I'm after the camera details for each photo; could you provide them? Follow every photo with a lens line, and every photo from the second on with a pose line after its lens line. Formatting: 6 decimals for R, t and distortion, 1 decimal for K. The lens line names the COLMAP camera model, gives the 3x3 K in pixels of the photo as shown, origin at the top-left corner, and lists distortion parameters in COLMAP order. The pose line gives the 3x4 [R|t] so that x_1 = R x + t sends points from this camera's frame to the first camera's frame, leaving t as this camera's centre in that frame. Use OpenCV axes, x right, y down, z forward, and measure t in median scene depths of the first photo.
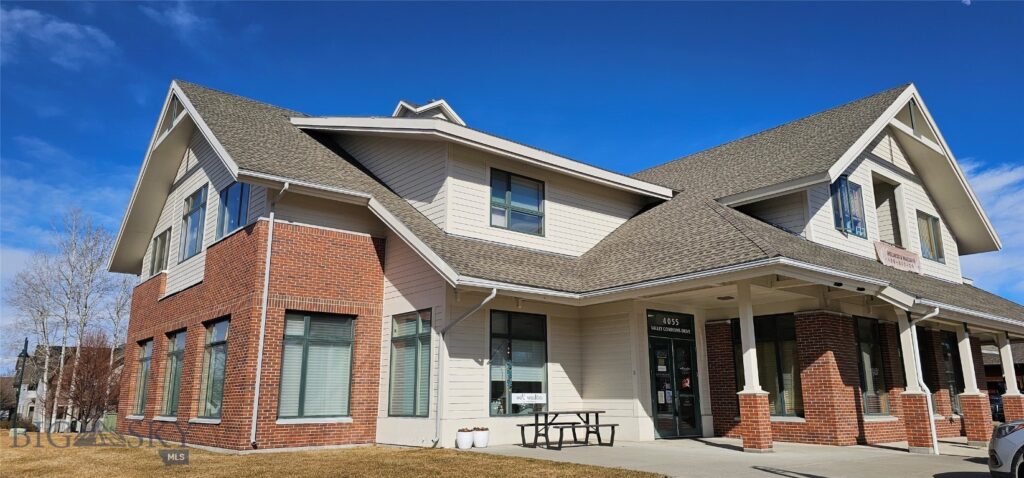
lens RADIAL K [[680.7, 0, 511.0], [0, 680.7, 235.1], [0, 0, 1]] dist [0.091732, -0.103753]
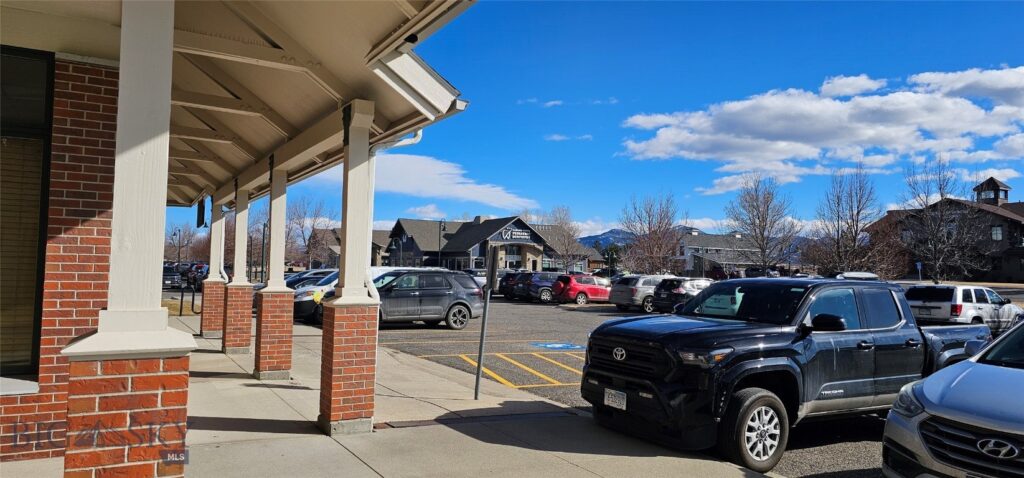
lens RADIAL K [[680.7, 0, 511.0], [0, 680.7, 235.1], [0, 0, 1]] dist [0.091732, -0.103753]
pose [[0.170214, 0.060353, 0.983557, 0.140338], [-0.254515, 0.966948, -0.015288, 0.144424], [-0.951971, -0.247728, 0.179949, 0.723812]]
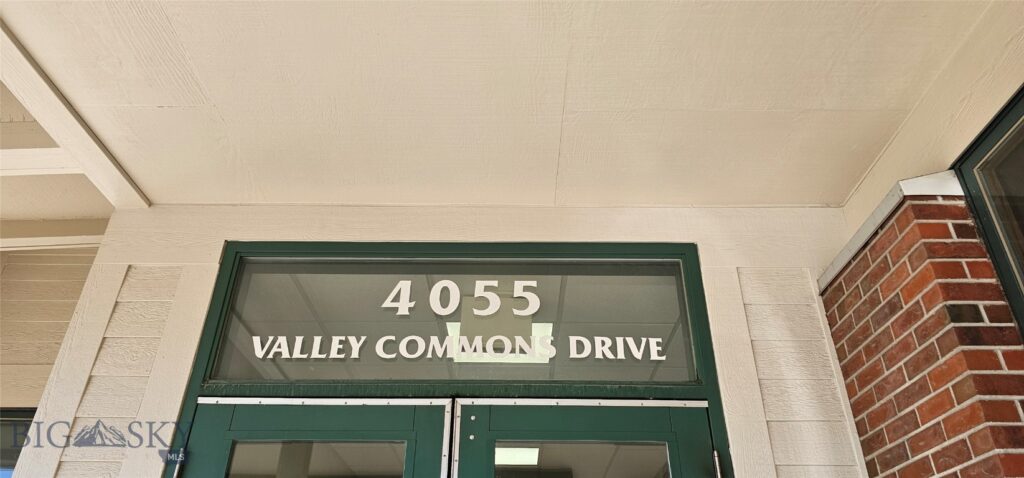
lens RADIAL K [[680.7, 0, 511.0], [0, 680.7, 235.1], [0, 0, 1]] dist [0.091732, -0.103753]
pose [[0.767709, -0.328668, -0.550091, 0.353049], [0.140862, 0.924006, -0.355487, 0.180035], [0.625124, 0.195424, 0.755665, 0.935786]]
